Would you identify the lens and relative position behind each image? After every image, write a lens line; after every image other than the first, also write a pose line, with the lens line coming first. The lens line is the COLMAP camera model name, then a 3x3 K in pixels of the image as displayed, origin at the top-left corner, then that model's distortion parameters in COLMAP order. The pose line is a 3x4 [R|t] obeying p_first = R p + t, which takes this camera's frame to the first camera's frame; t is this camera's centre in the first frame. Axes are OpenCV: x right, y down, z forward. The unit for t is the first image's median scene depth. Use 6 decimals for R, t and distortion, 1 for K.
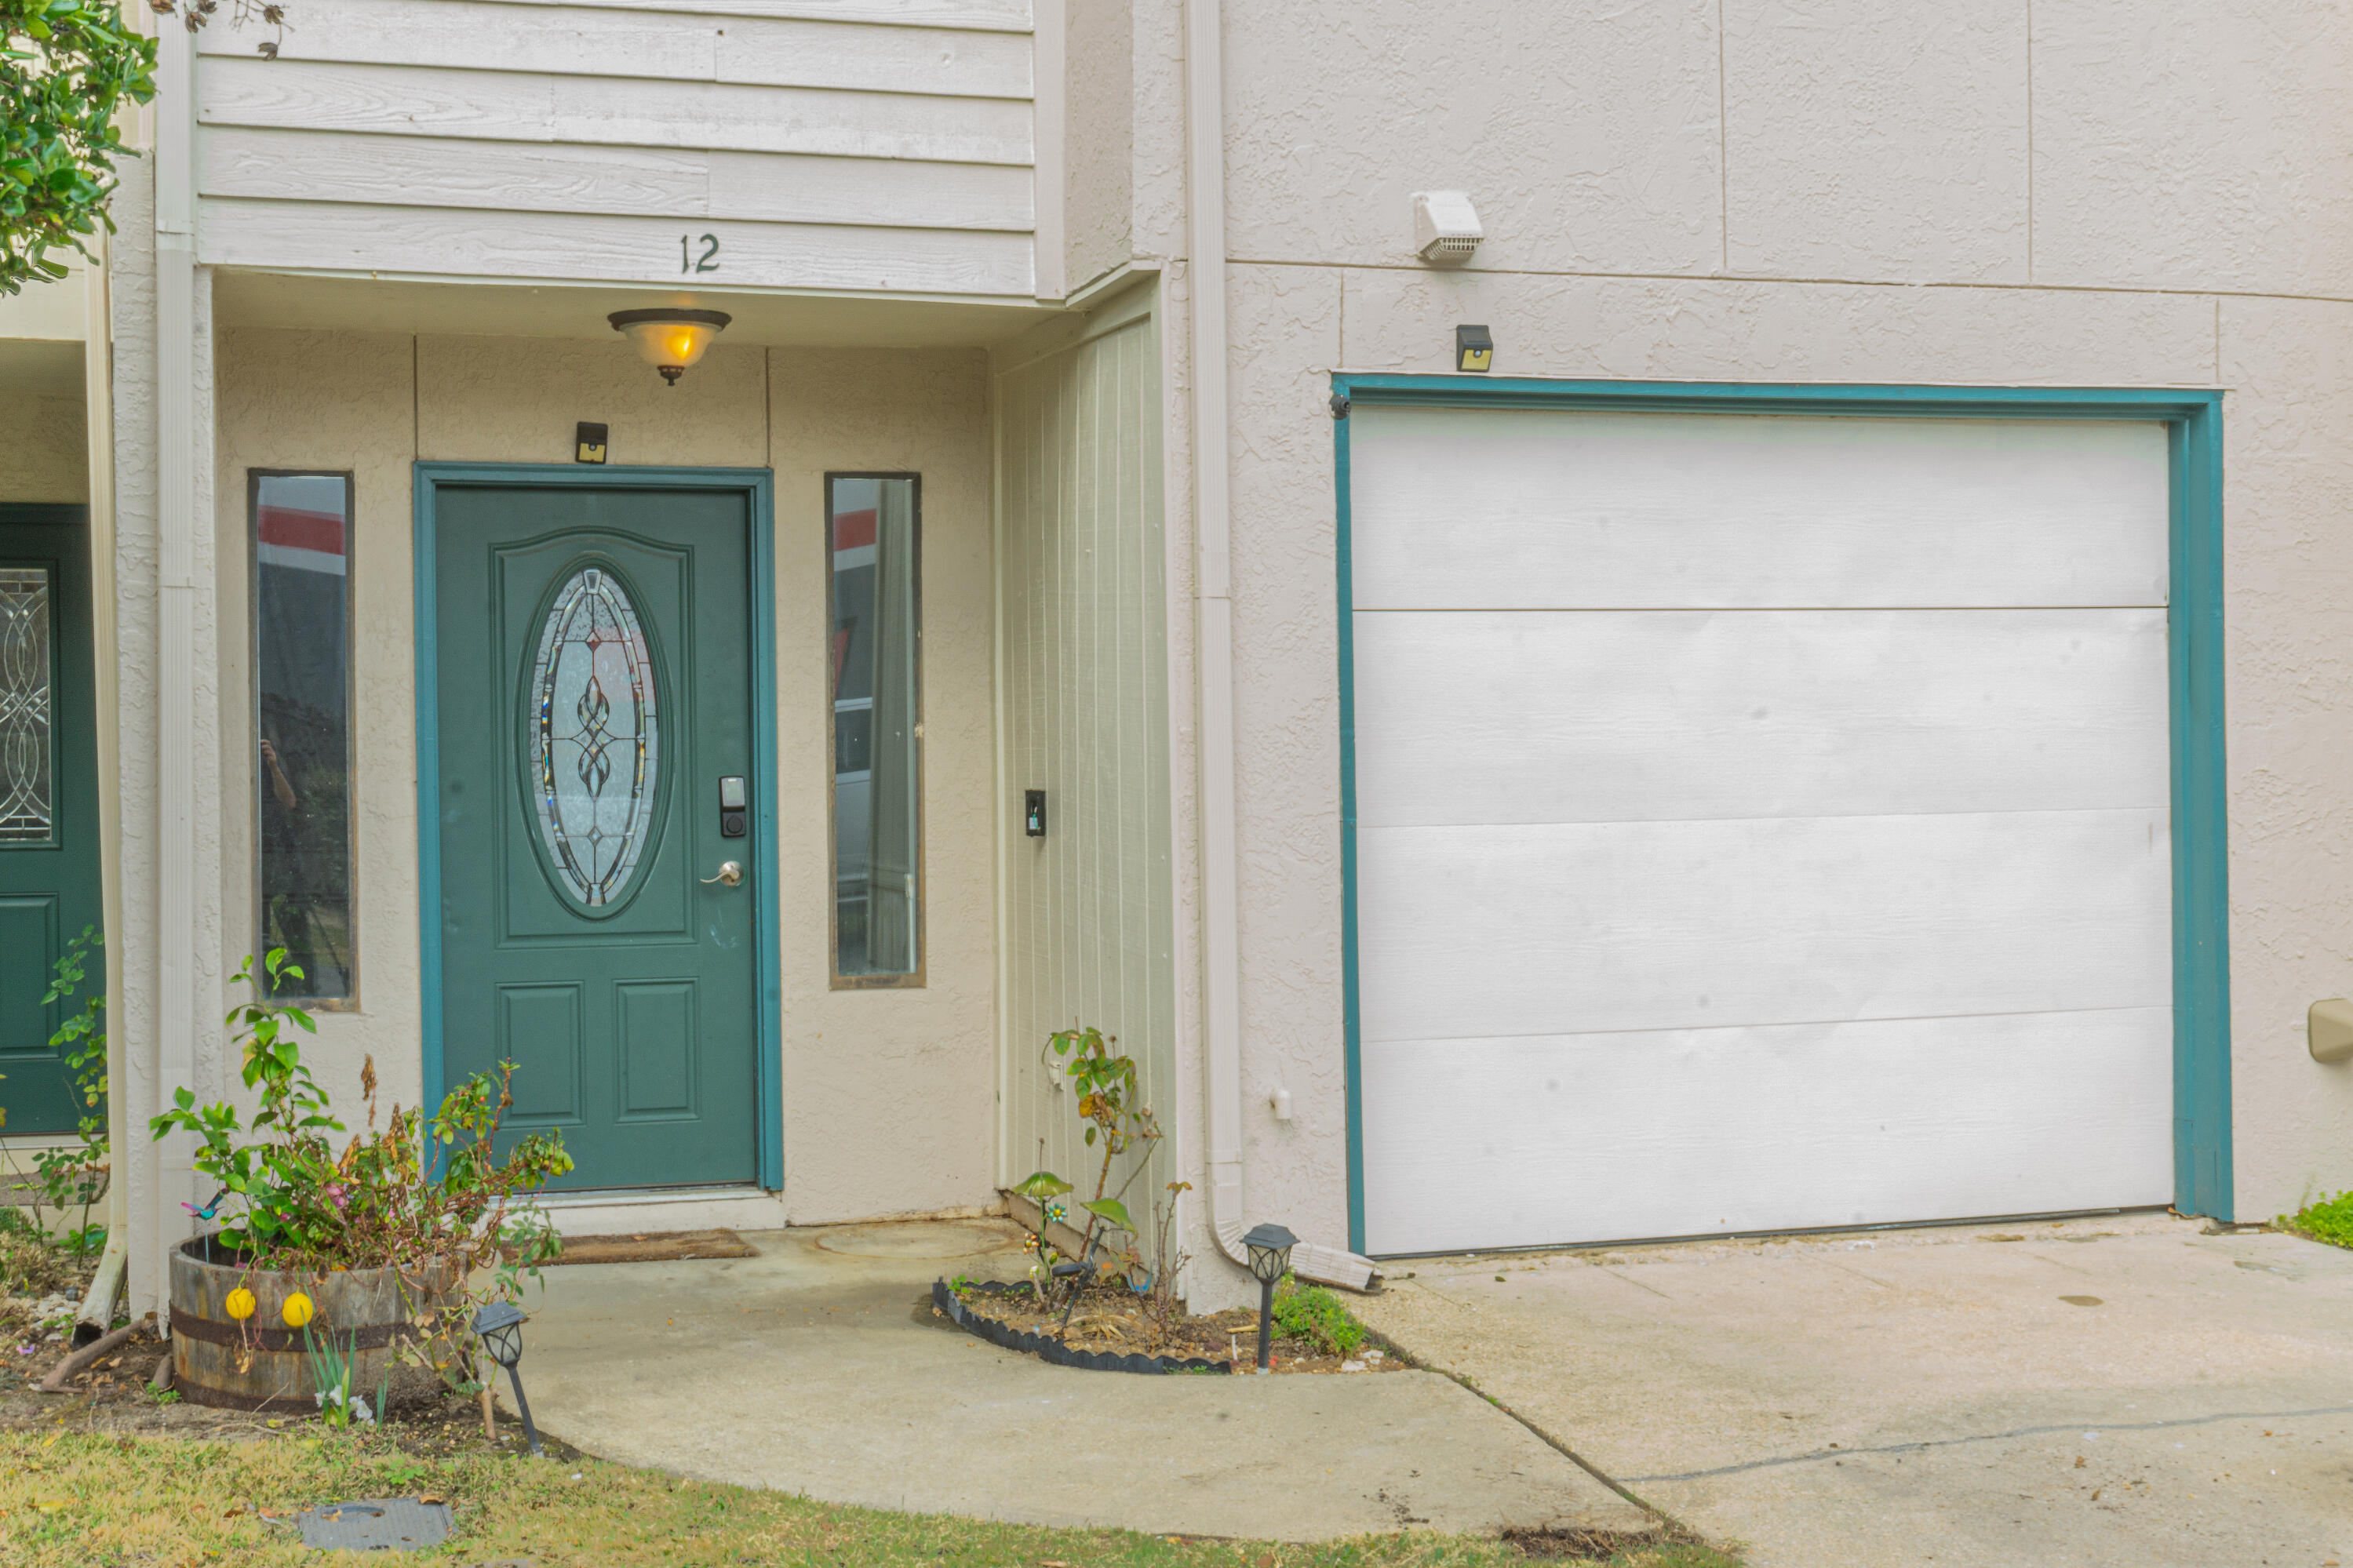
lens RADIAL K [[3162.4, 0, 1176.5], [0, 3162.4, 784.0], [0, 0, 1]] dist [-0.018176, -0.019178]
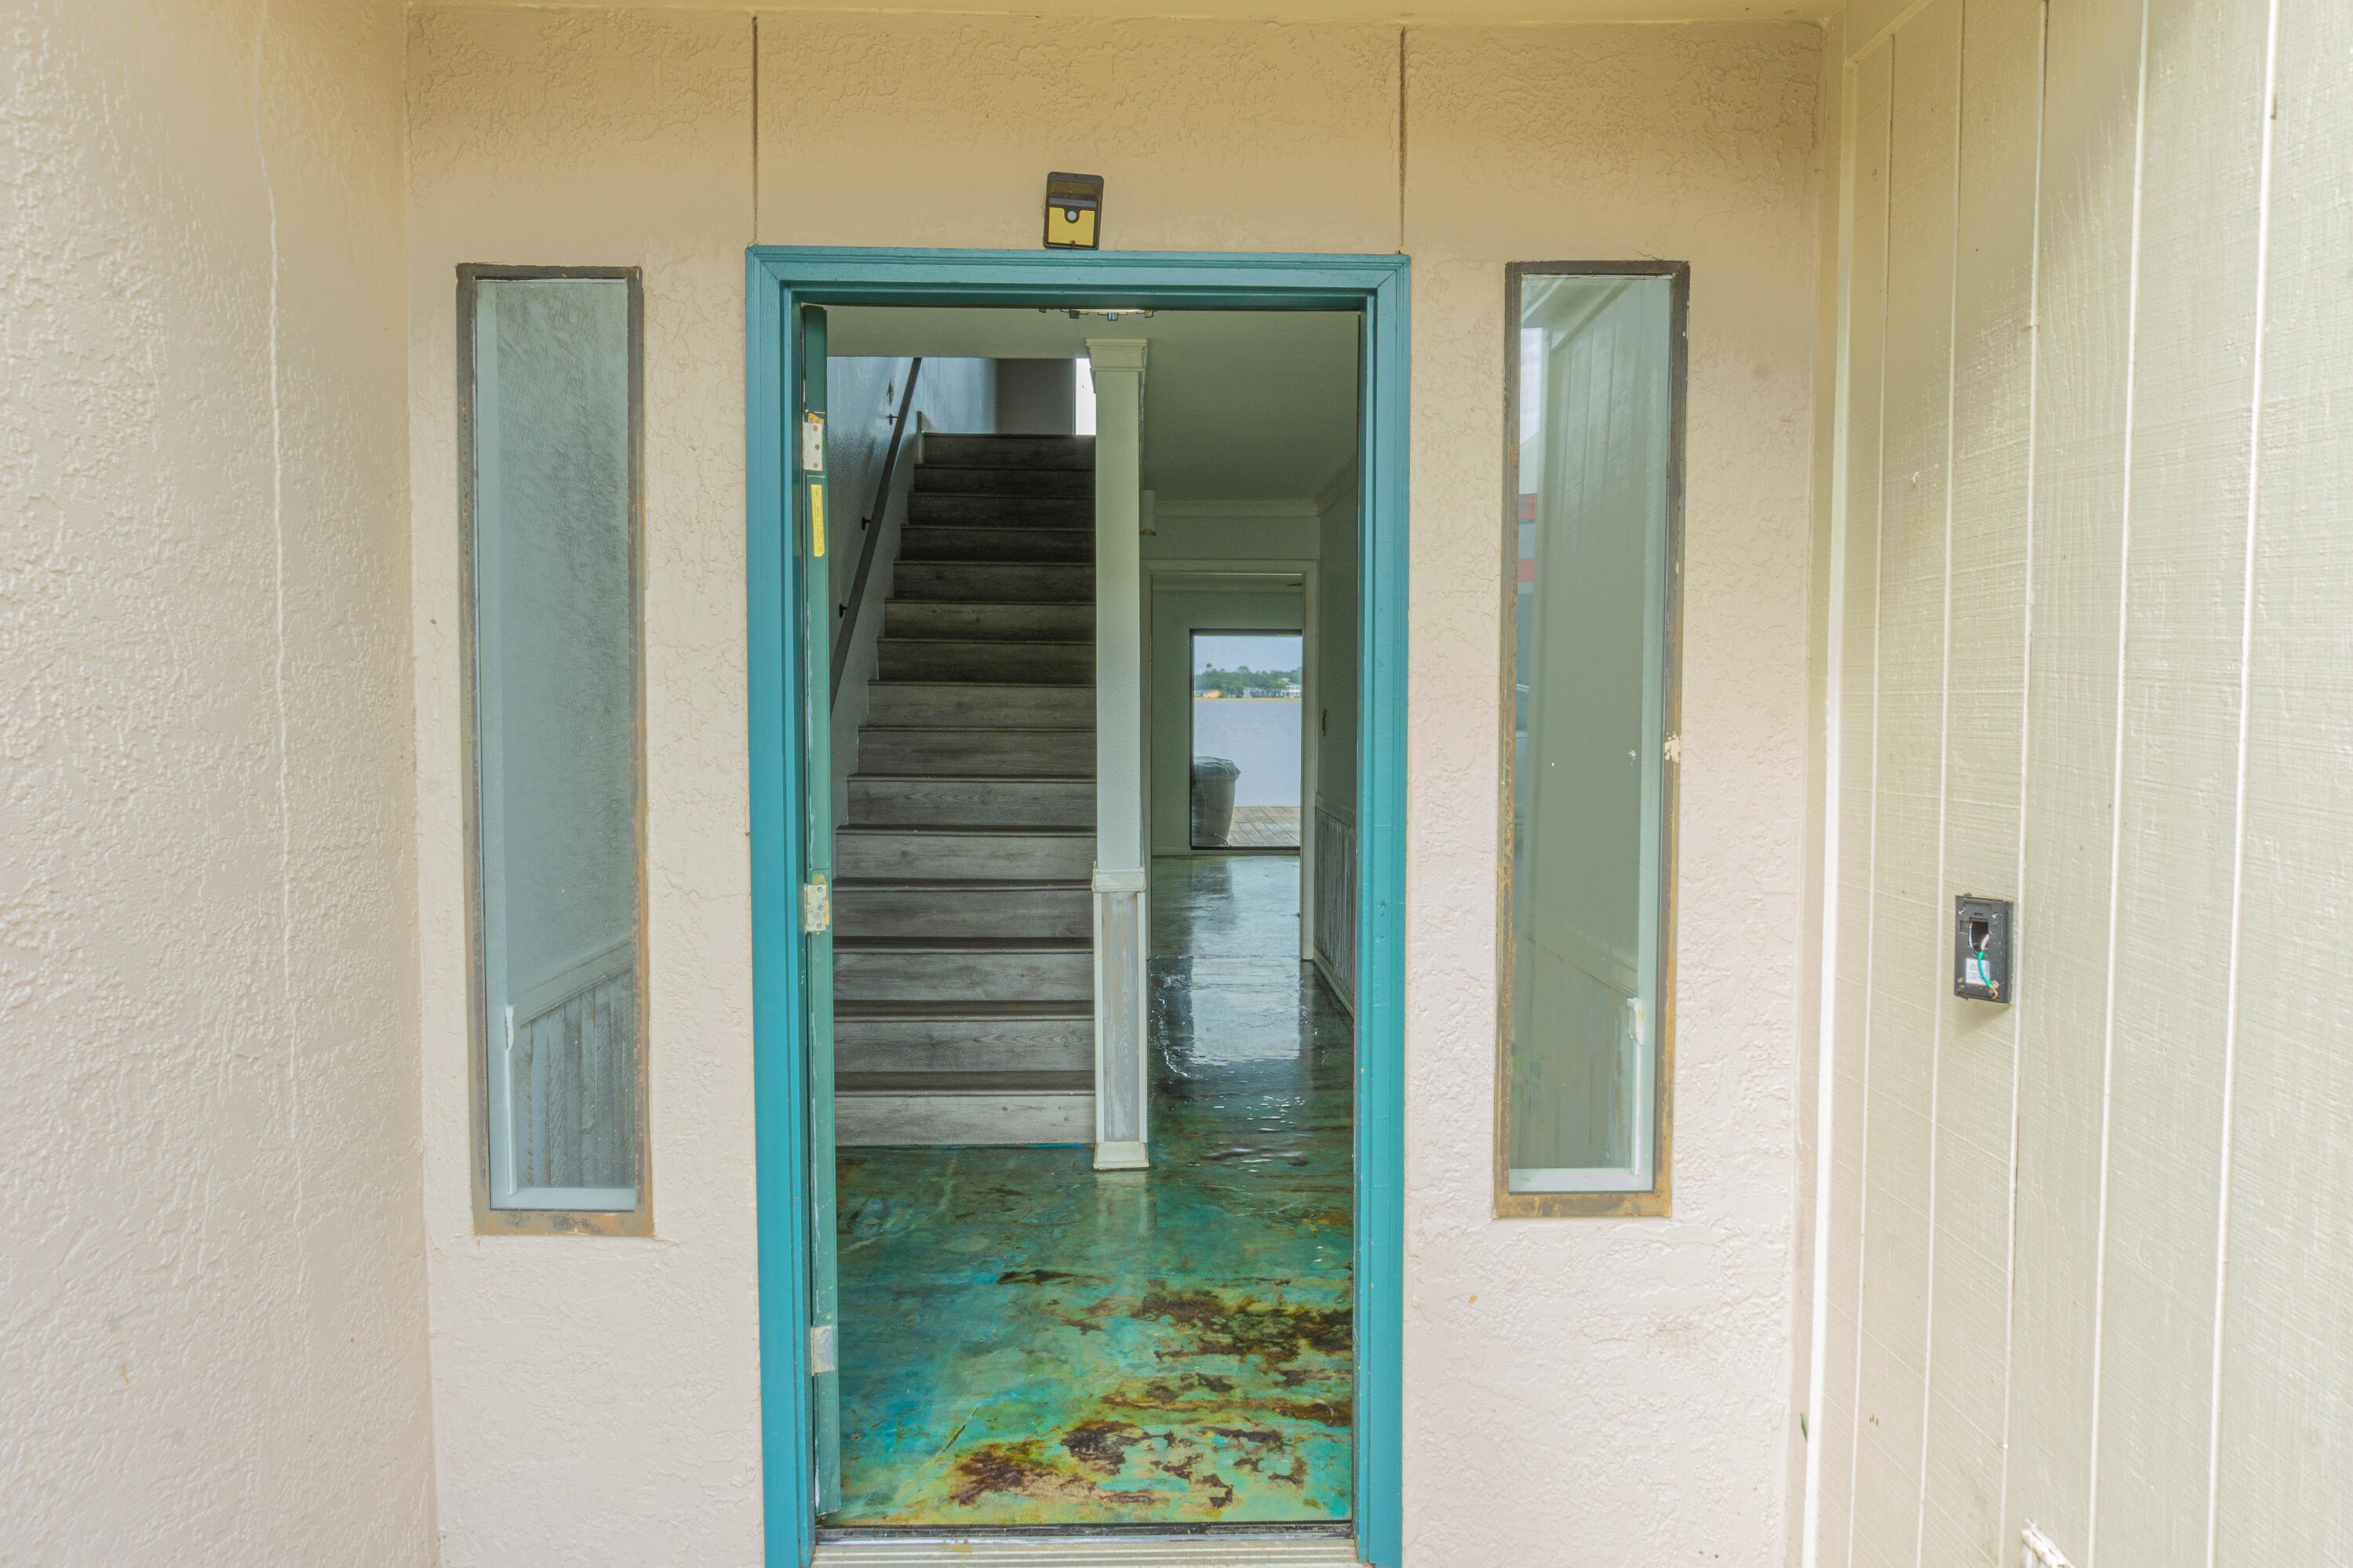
lens RADIAL K [[1536.0, 0, 1168.5], [0, 1536.0, 811.4], [0, 0, 1]] dist [-0.020152, -0.001882]
pose [[0.959020, 0.027967, -0.281954, -0.090910], [-0.012853, 0.998386, 0.055313, -0.019806], [0.283046, -0.049423, 0.957832, 0.734195]]
